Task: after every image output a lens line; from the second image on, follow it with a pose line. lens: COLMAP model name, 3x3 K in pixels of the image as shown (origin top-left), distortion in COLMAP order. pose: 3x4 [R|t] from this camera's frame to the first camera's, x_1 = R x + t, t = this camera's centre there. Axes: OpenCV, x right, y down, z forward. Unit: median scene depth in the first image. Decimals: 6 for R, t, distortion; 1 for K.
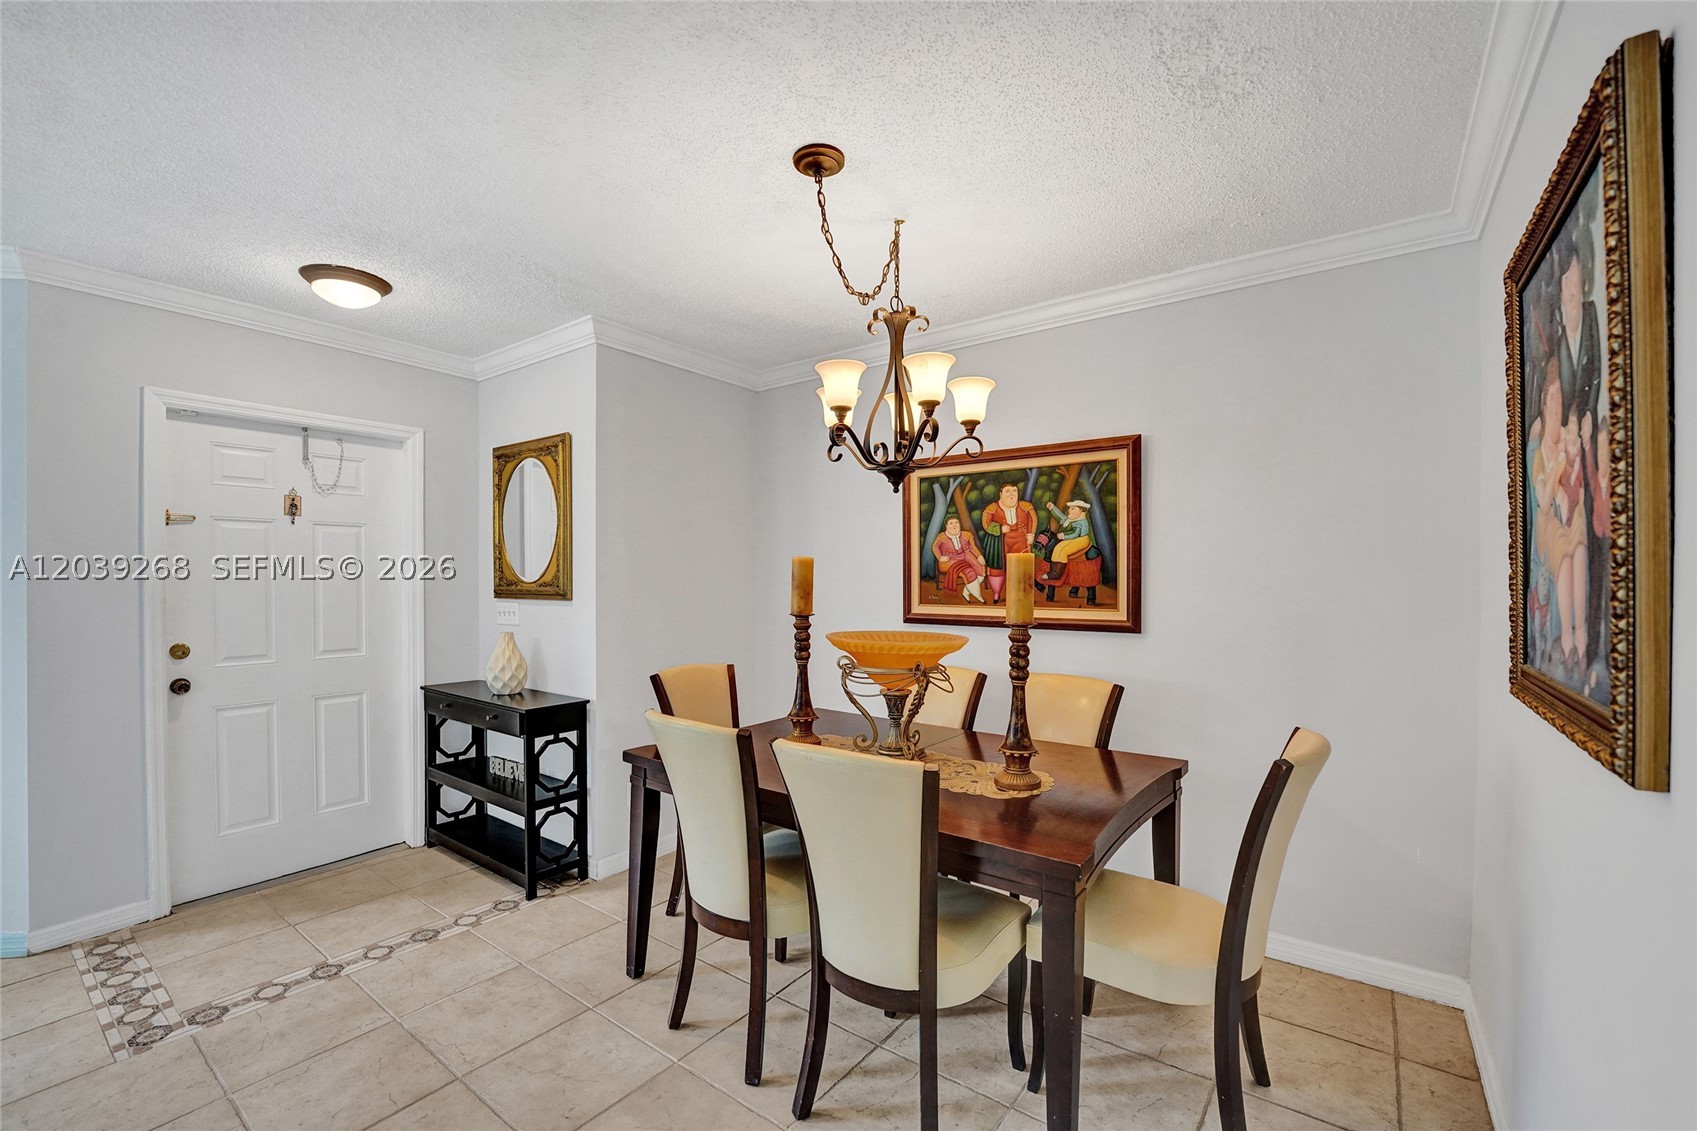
lens RADIAL K [[709.9, 0, 833.9], [0, 709.9, 584.9], [0, 0, 1]] dist [-0.027201, 0.003181]
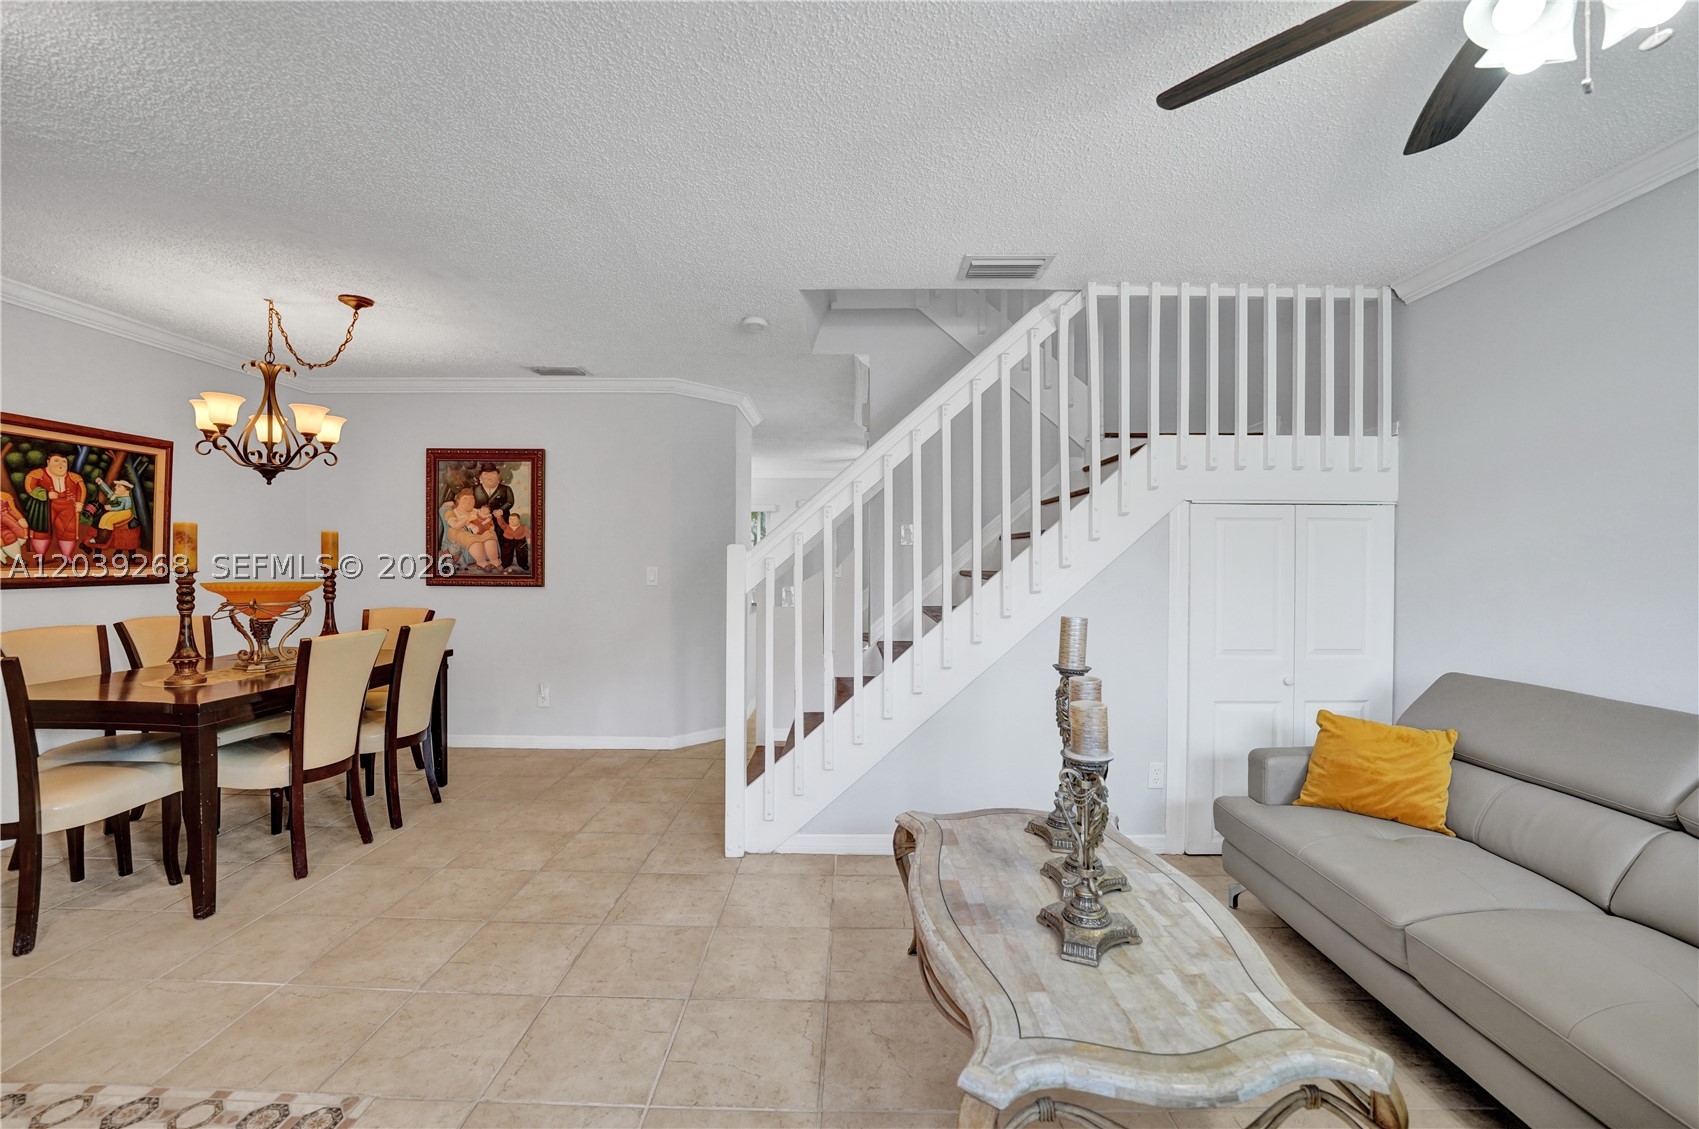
lens RADIAL K [[713.9, 0, 845.2], [0, 713.9, 560.9], [0, 0, 1]] dist [-0.010999, 0.001184]
pose [[-0.585941, -0.007355, 0.810320, -1.321174], [-0.001665, 0.999968, 0.007873, 0.009748], [-0.810352, 0.003264, -0.585935, 0.653774]]
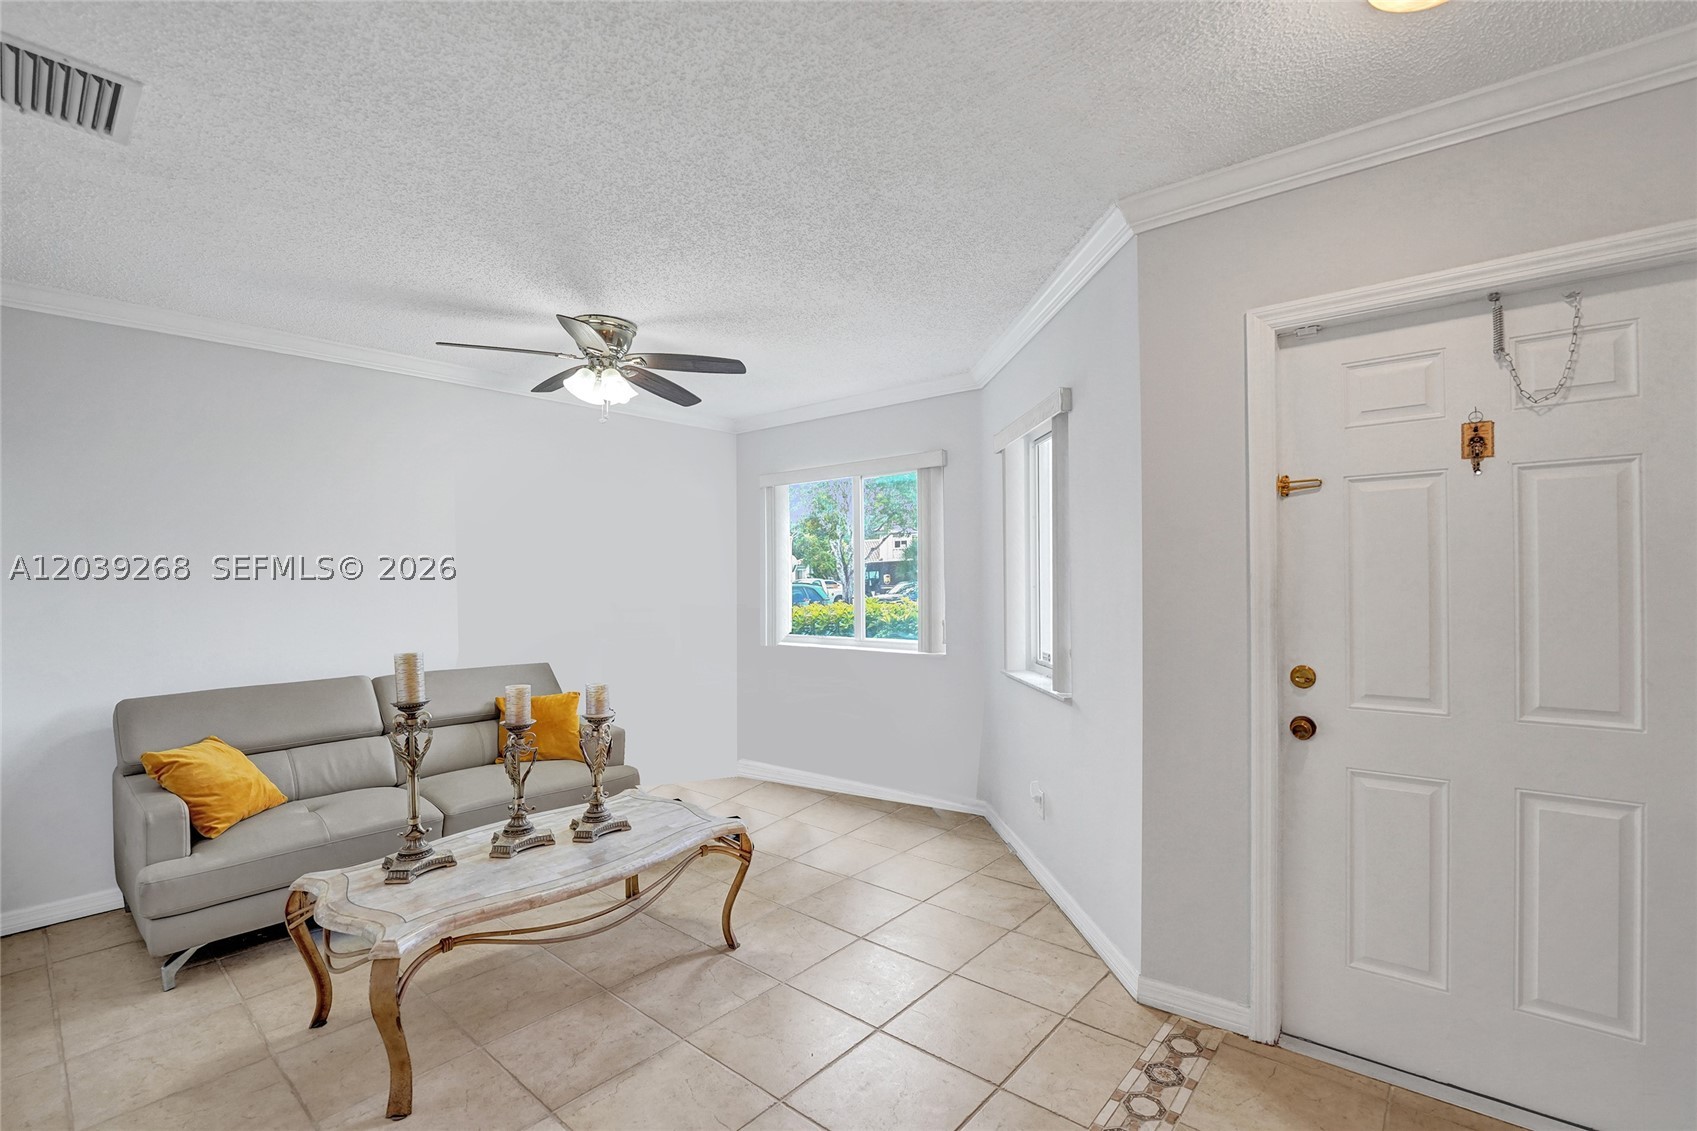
lens RADIAL K [[722.0, 0, 844.7], [0, 722.0, 576.5], [0, 0, 1]] dist [-0.035600, 0.000287]
pose [[-0.062875, -0.002731, -0.998018, -0.189575], [0.001085, 0.999995, -0.002805, -0.003732], [0.998021, -0.001260, -0.062872, 0.547781]]
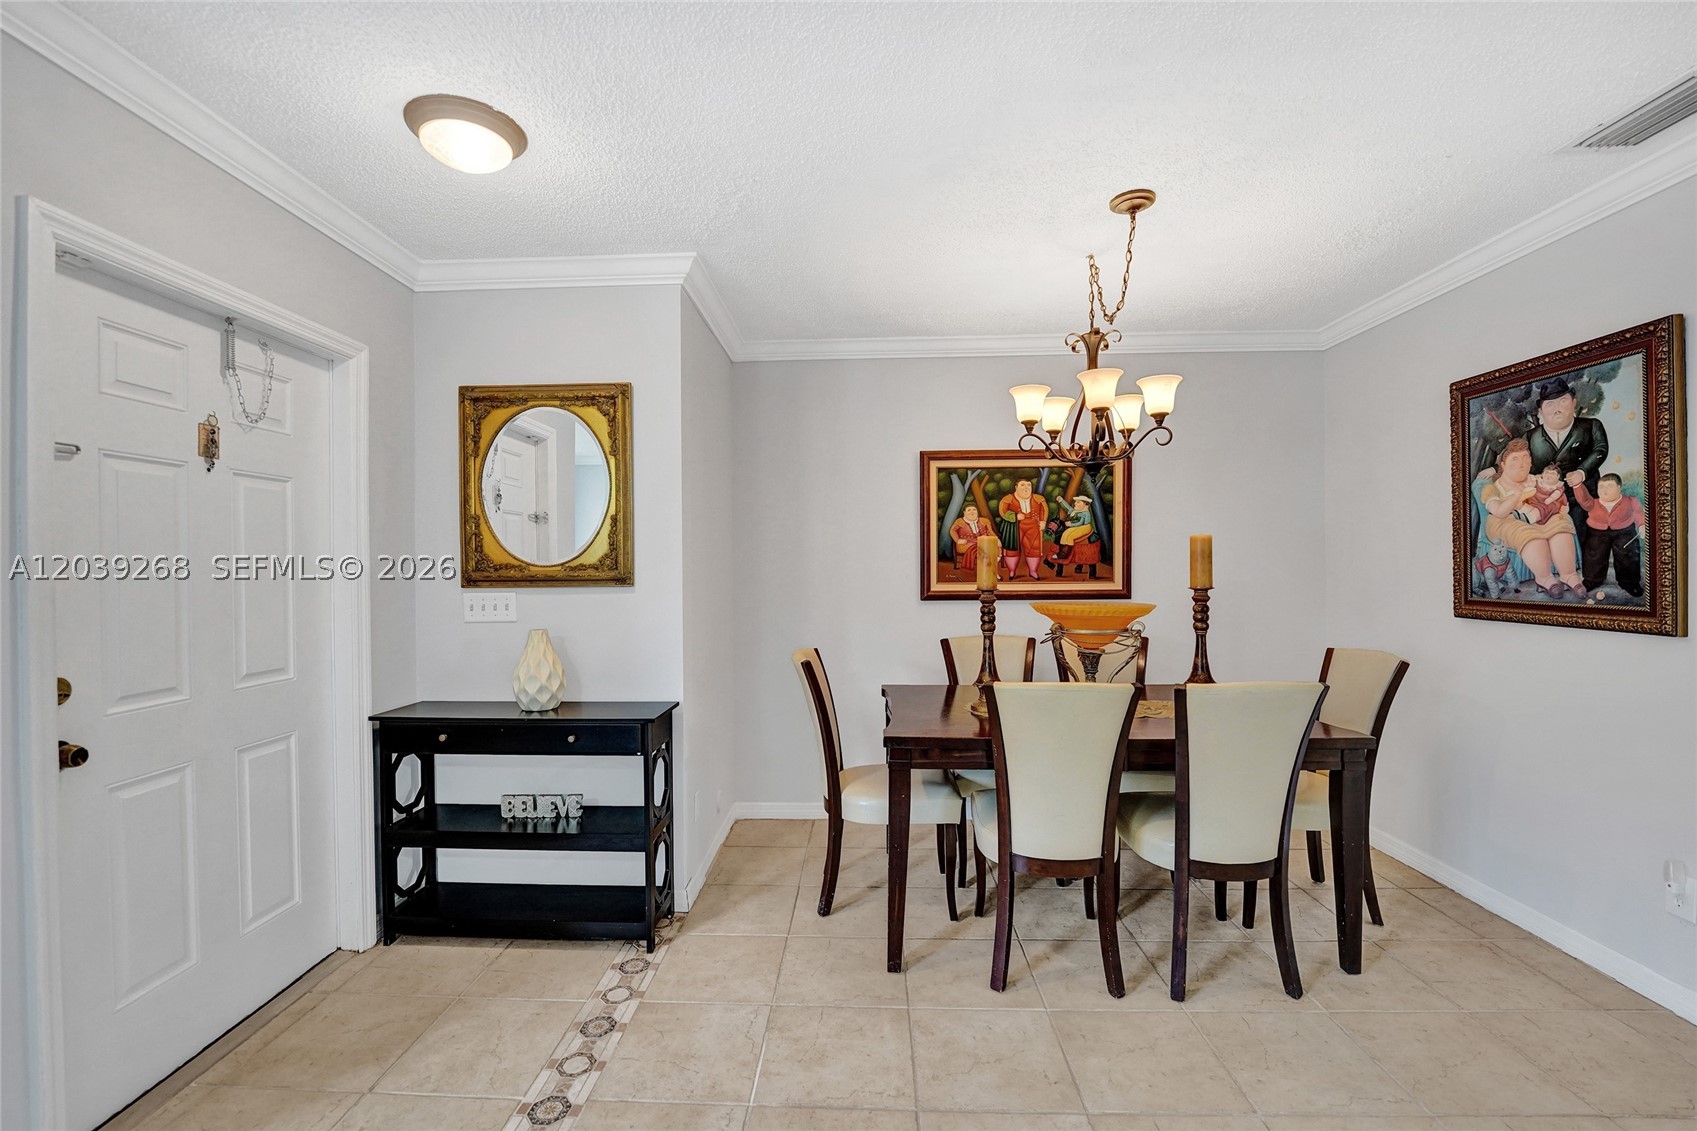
lens RADIAL K [[709.9, 0, 832.5], [0, 709.9, 574.0], [0, 0, 1]] dist [-0.027201, 0.003181]
pose [[0.826362, -0.013767, 0.562970, -0.689670], [0.013536, 0.999898, 0.004583, 0.007470], [-0.562976, 0.003833, 0.826464, 0.194032]]
